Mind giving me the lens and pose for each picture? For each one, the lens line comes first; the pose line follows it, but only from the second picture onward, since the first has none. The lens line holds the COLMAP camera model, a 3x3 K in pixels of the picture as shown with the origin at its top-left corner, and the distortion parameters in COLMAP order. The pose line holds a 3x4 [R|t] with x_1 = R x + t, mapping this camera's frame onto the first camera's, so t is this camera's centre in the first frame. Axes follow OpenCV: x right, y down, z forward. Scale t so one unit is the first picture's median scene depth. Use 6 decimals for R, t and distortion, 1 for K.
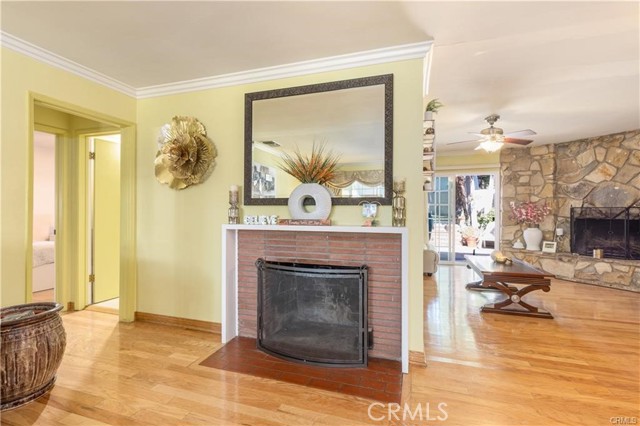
lens RADIAL K [[295.3, 0, 321.3], [0, 295.3, 209.2], [0, 0, 1]] dist [0.002356, 0.000287]
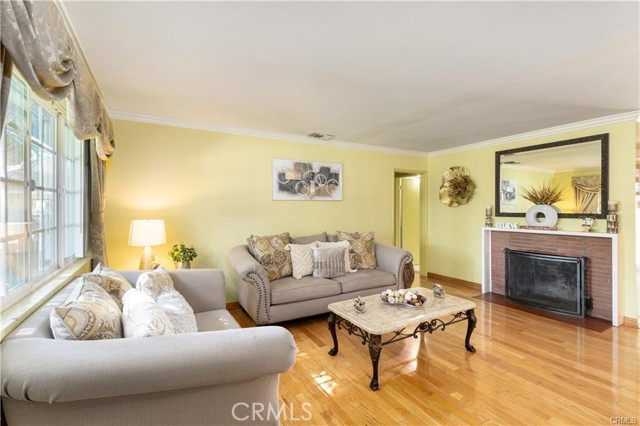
lens RADIAL K [[295.3, 0, 321.3], [0, 295.3, 209.2], [0, 0, 1]] dist [0.002356, 0.000287]
pose [[0.741906, -0.004589, -0.670488, 0.179783], [0.005357, 0.999985, -0.000916, -0.075982], [0.670482, -0.002912, 0.741920, -1.211515]]
